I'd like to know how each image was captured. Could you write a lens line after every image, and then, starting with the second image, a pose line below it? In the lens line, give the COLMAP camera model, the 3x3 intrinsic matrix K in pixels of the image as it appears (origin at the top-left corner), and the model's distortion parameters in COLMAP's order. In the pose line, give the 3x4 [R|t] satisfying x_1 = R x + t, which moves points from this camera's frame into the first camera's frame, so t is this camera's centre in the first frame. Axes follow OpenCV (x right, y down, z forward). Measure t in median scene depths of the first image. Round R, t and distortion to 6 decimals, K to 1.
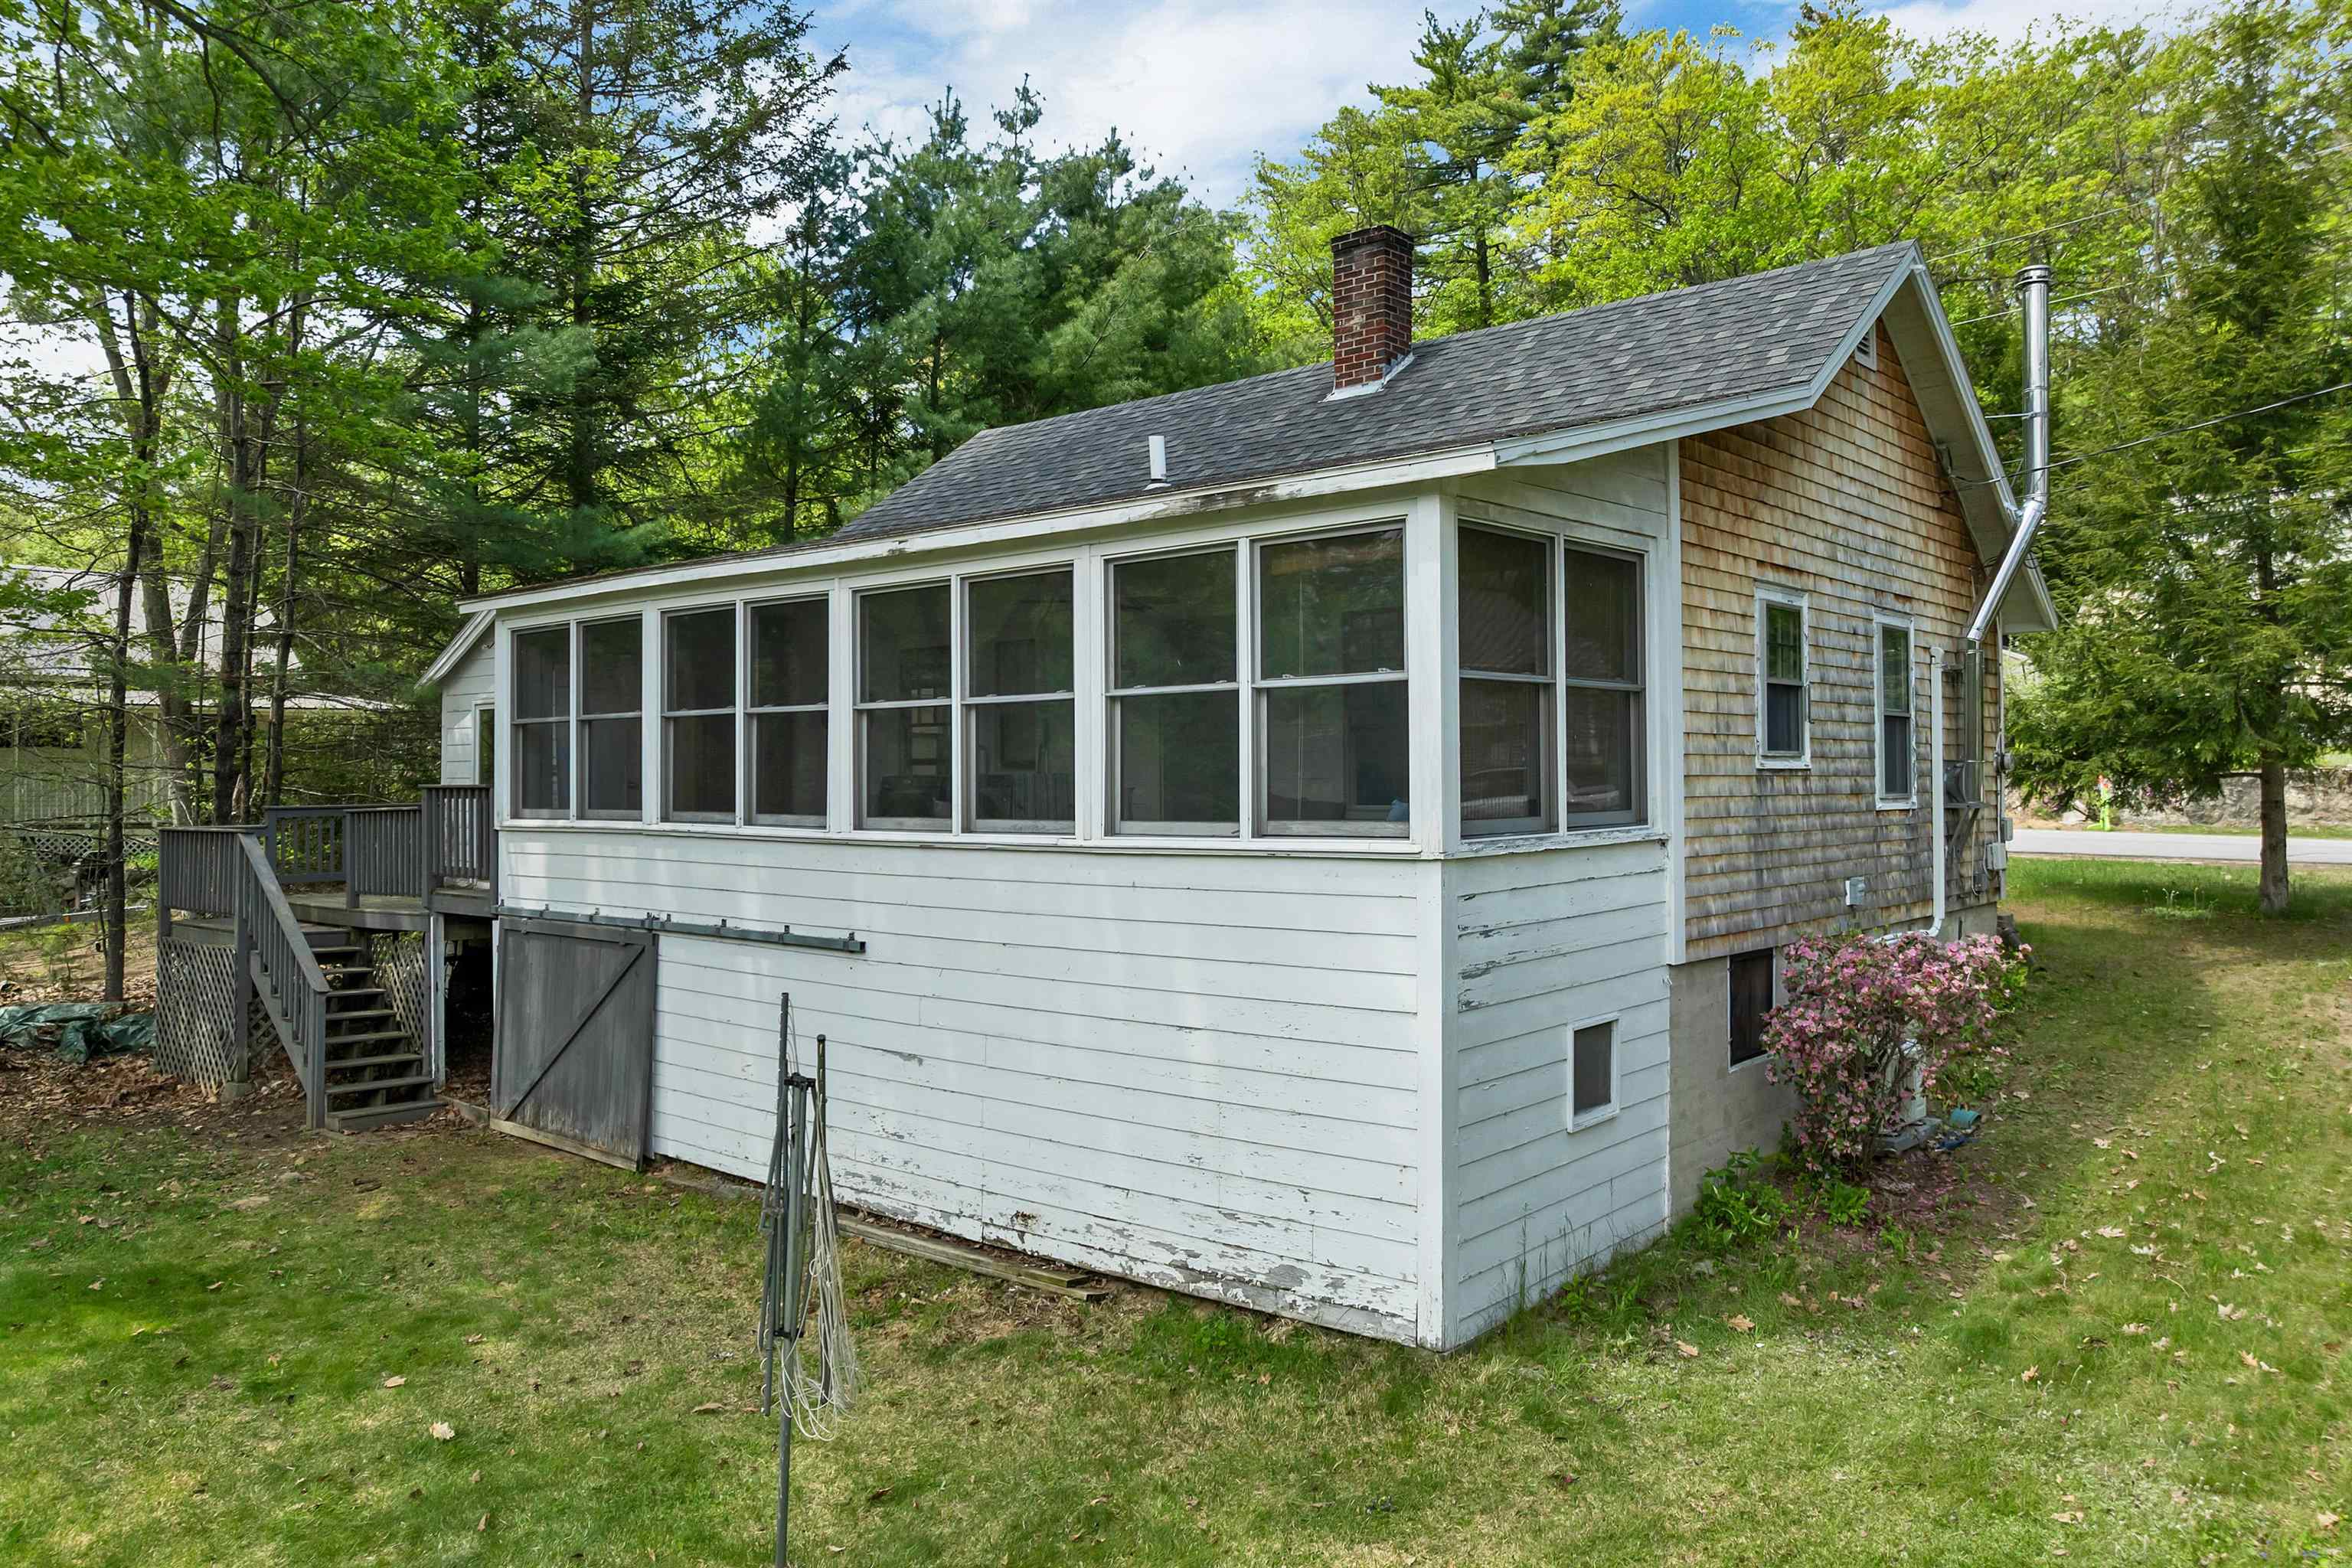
lens RADIAL K [[1700.8, 0, 1176.0], [0, 1700.8, 784.0], [0, 0, 1]] dist [-0.024305, 0.001174]
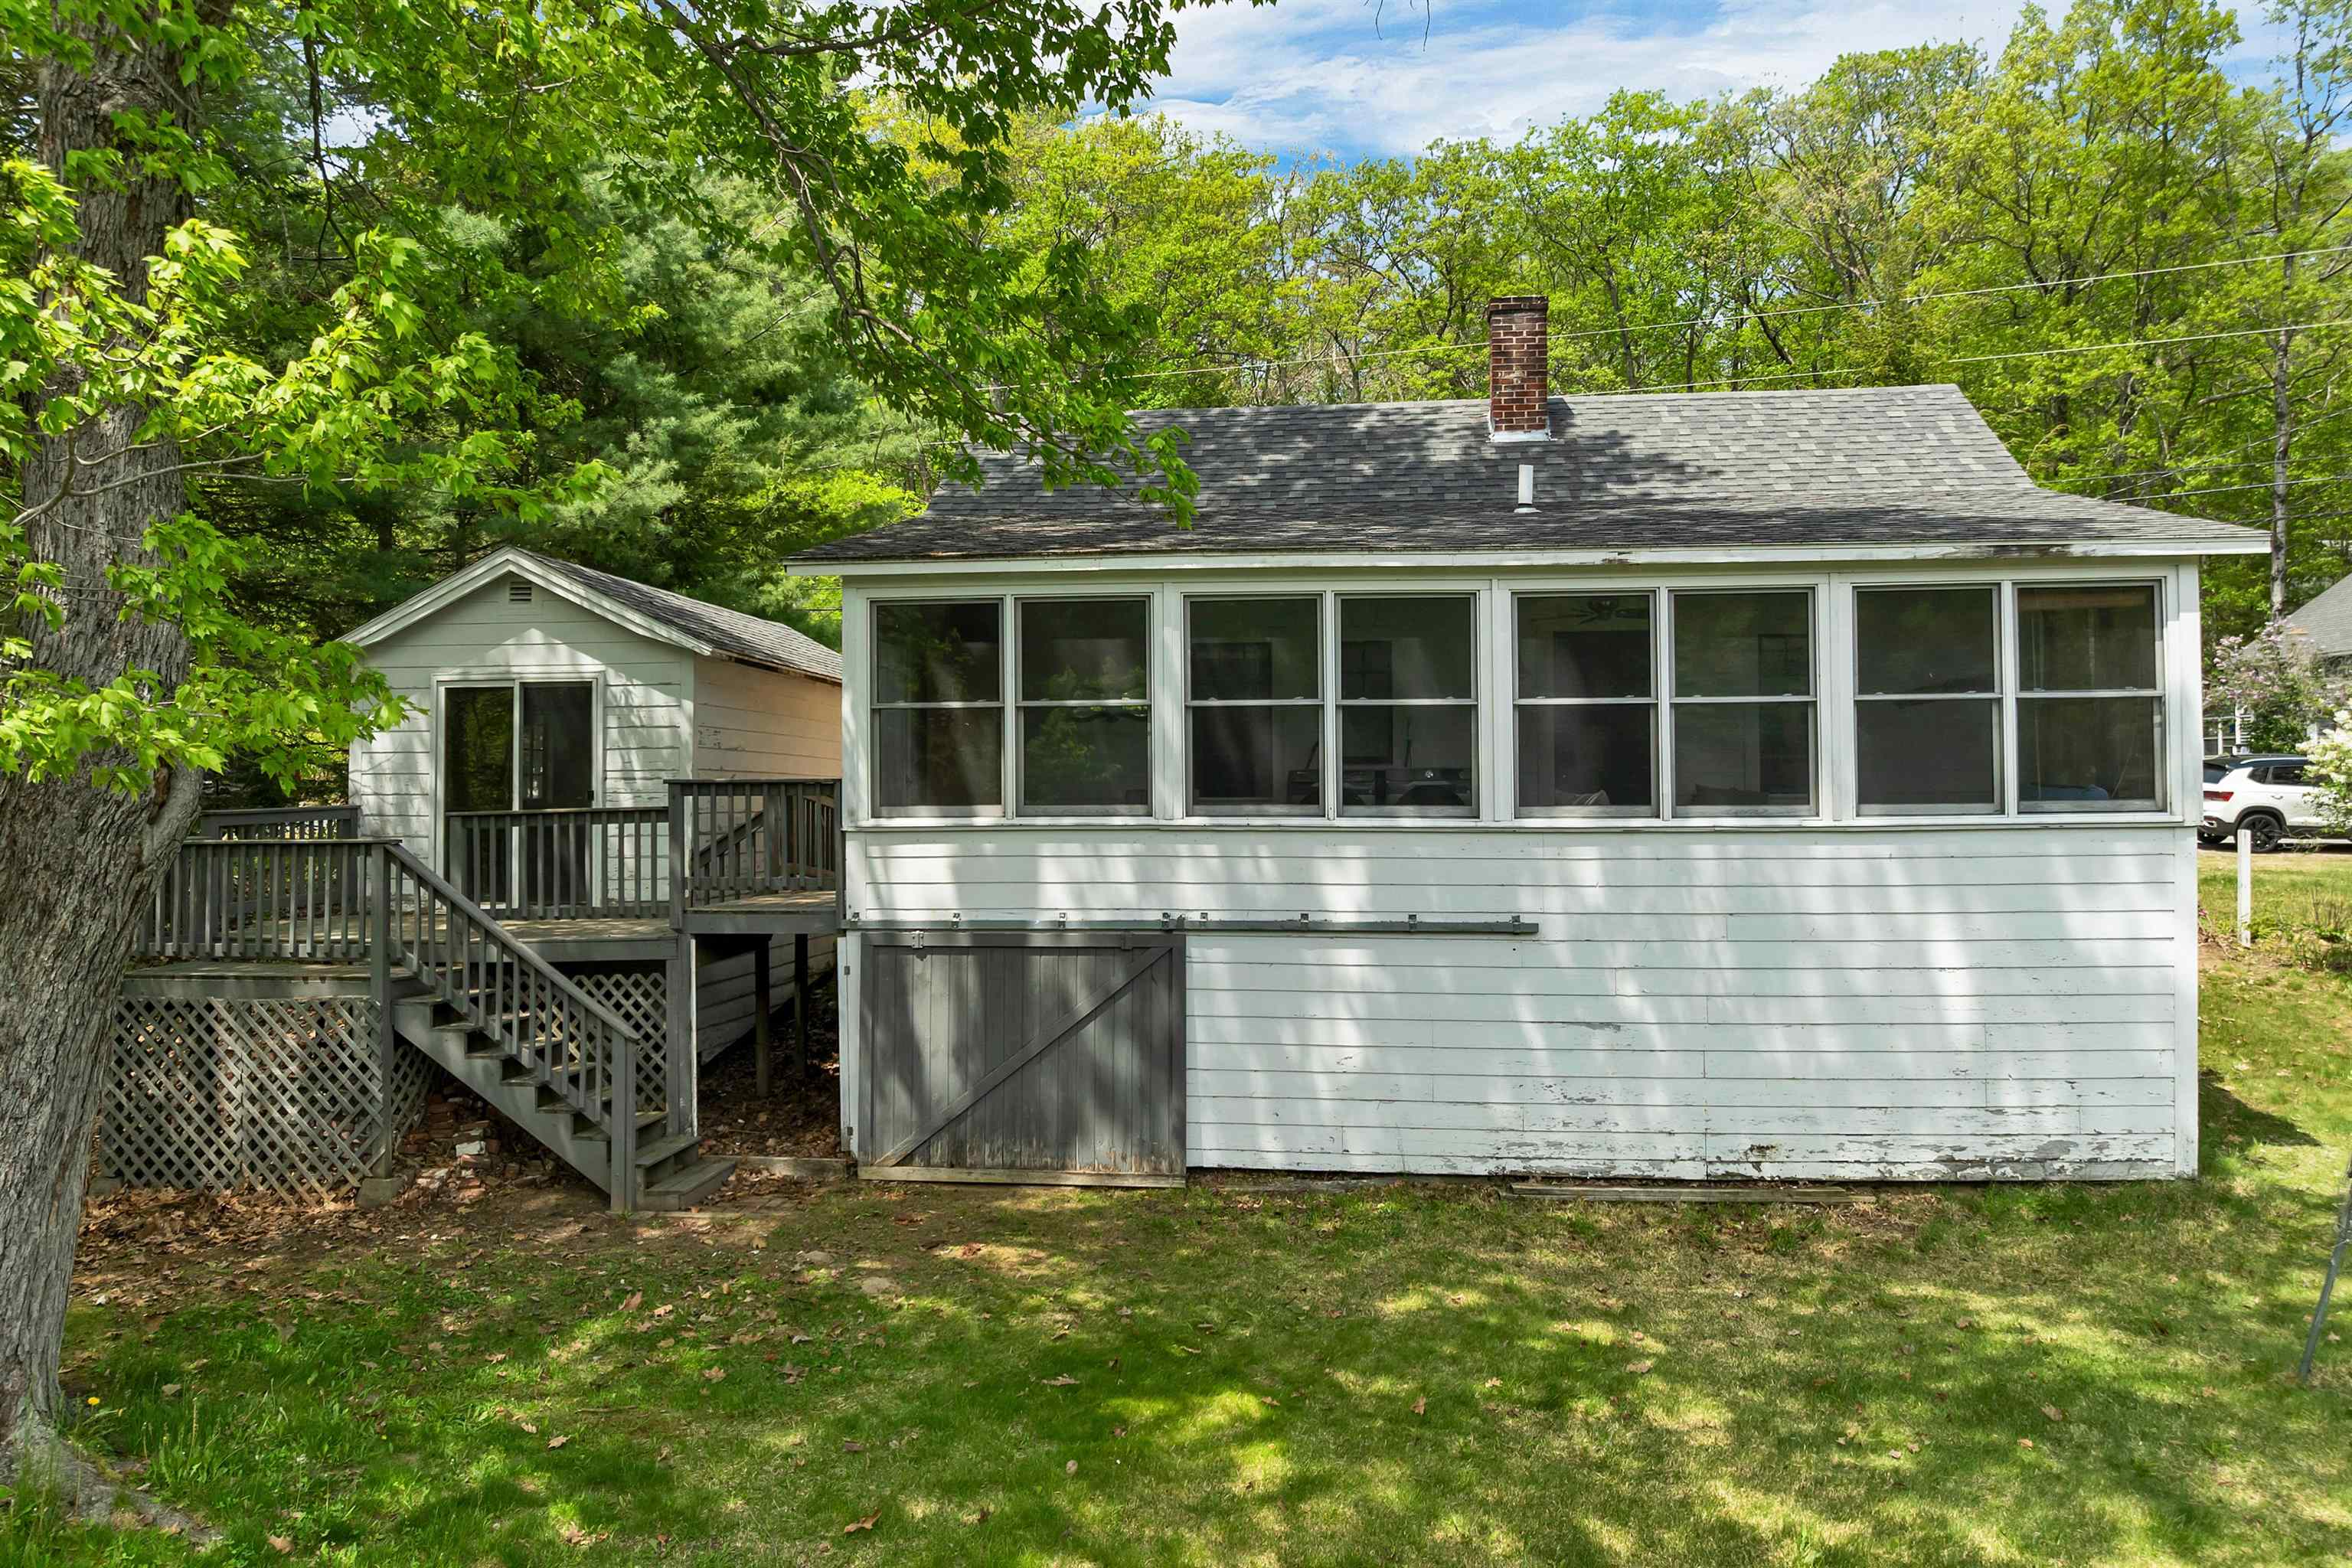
lens RADIAL K [[1735.1, 0, 1081.7], [0, 1735.1, 816.4], [0, 0, 1]] dist [-0.037860, -0.008152]
pose [[0.824689, 0.005244, 0.565562, -1.115740], [0.001625, 0.999931, -0.011640, 0.041313], [-0.565584, 0.010518, 0.824624, 0.288911]]
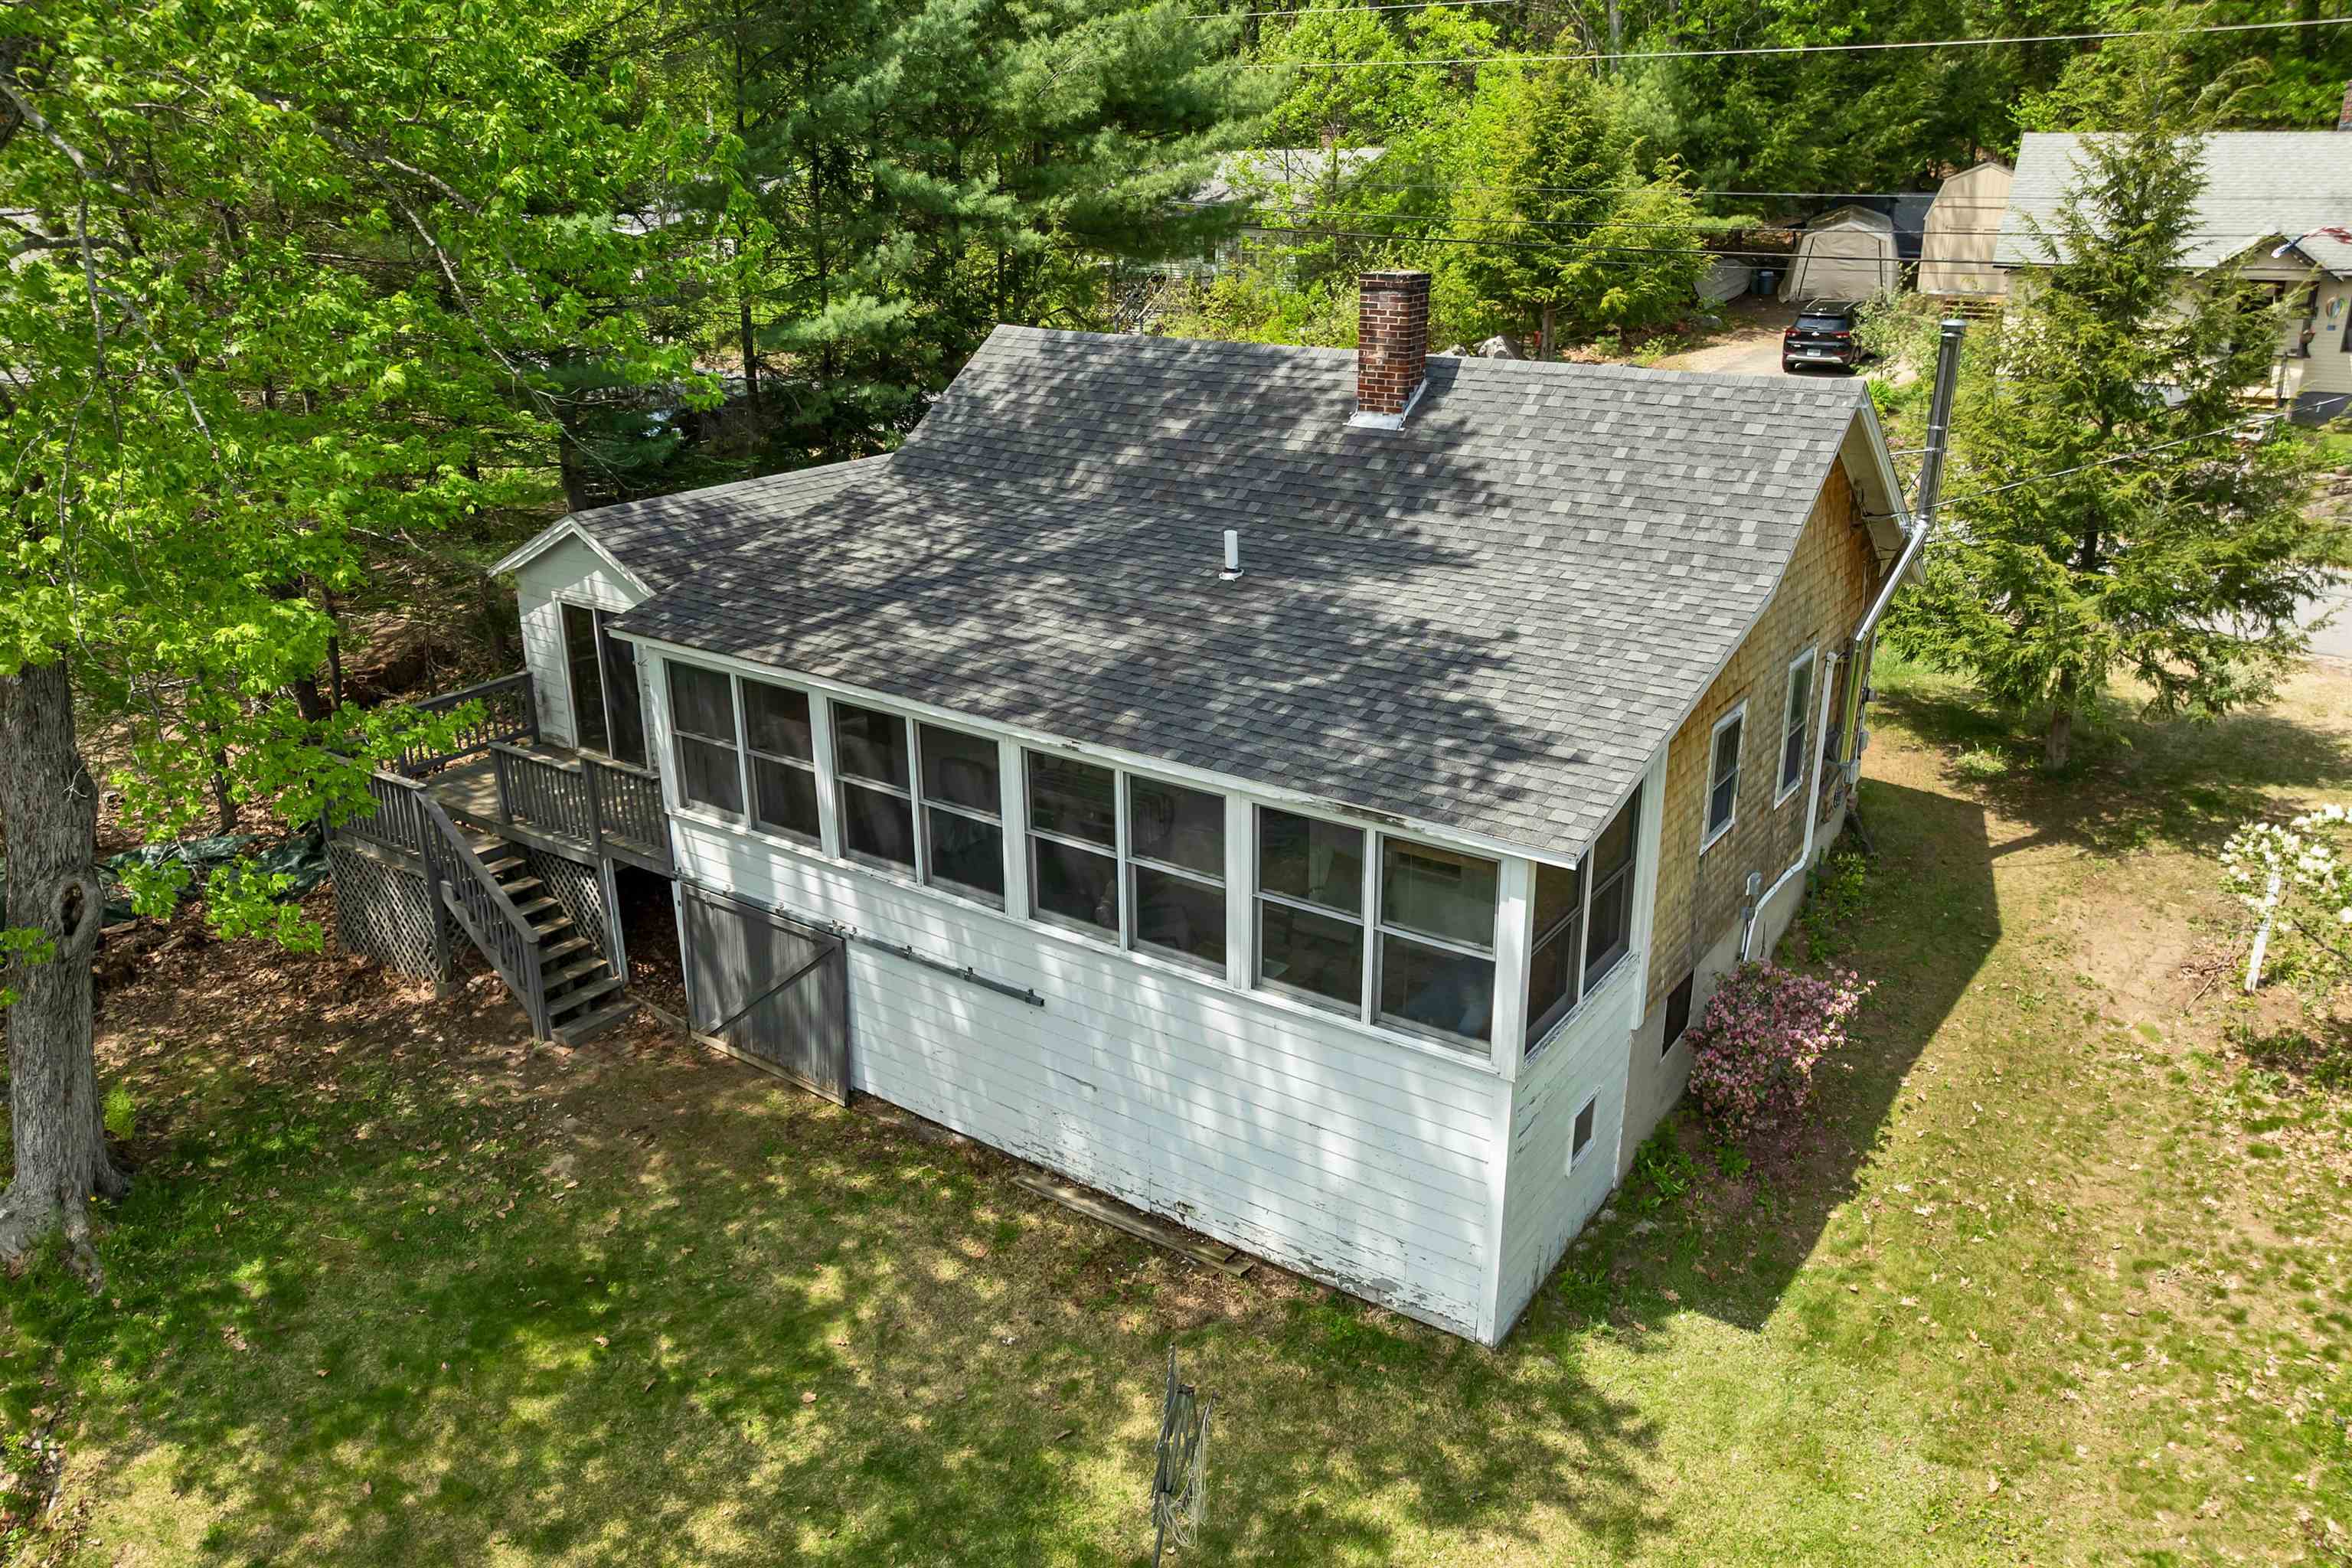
lens RADIAL K [[1700.8, 0, 1176.0], [0, 1700.8, 784.0], [0, 0, 1]] dist [-0.024305, 0.001174]
pose [[0.994651, -0.041279, 0.094682, -0.215325], [0.005418, 0.936261, 0.351263, -0.580193], [-0.103147, -0.348871, 0.931477, -0.216849]]
